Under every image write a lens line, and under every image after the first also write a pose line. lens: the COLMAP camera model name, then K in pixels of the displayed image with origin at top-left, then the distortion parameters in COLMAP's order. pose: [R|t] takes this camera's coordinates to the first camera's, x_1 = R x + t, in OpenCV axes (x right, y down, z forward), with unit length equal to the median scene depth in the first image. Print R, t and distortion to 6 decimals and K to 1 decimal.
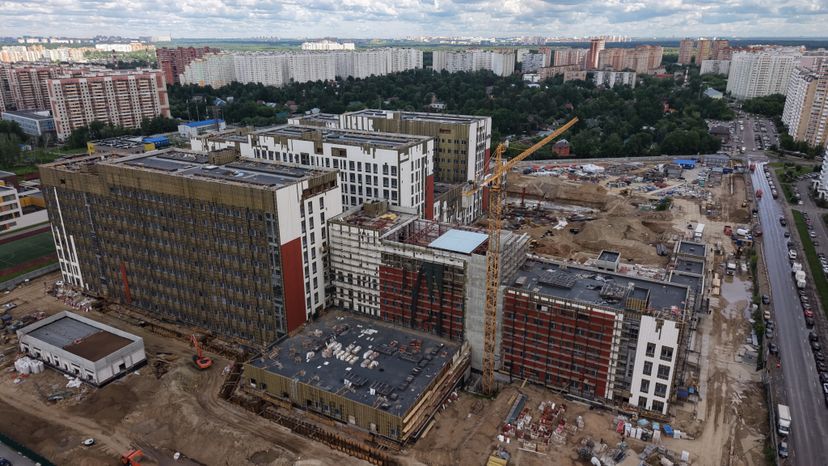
lens RADIAL K [[553.8, 0, 417.1], [0, 553.8, 233.6], [0, 0, 1]] dist [0.017237, -0.002032]
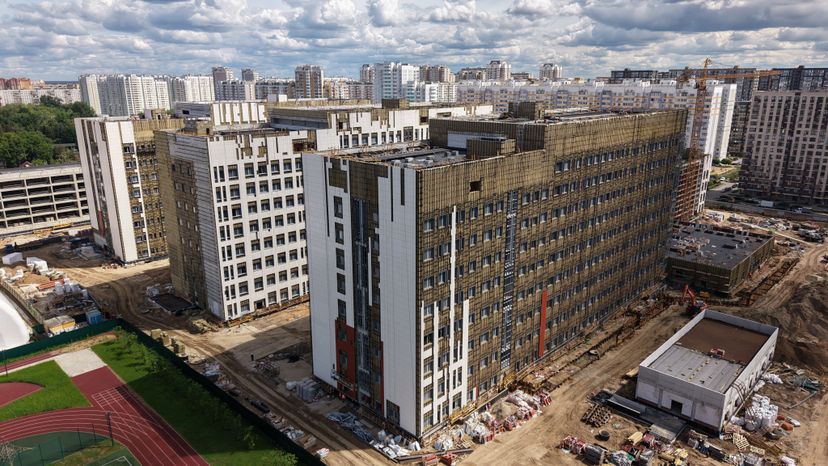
lens RADIAL K [[553.8, 0, 417.6], [0, 553.8, 233.7], [0, 0, 1]] dist [0.017237, -0.002032]
pose [[0.269944, -0.254732, 0.928570, -0.926299], [0.318678, 0.933658, 0.163485, -0.125419], [-0.908612, 0.251783, 0.333213, 0.749698]]
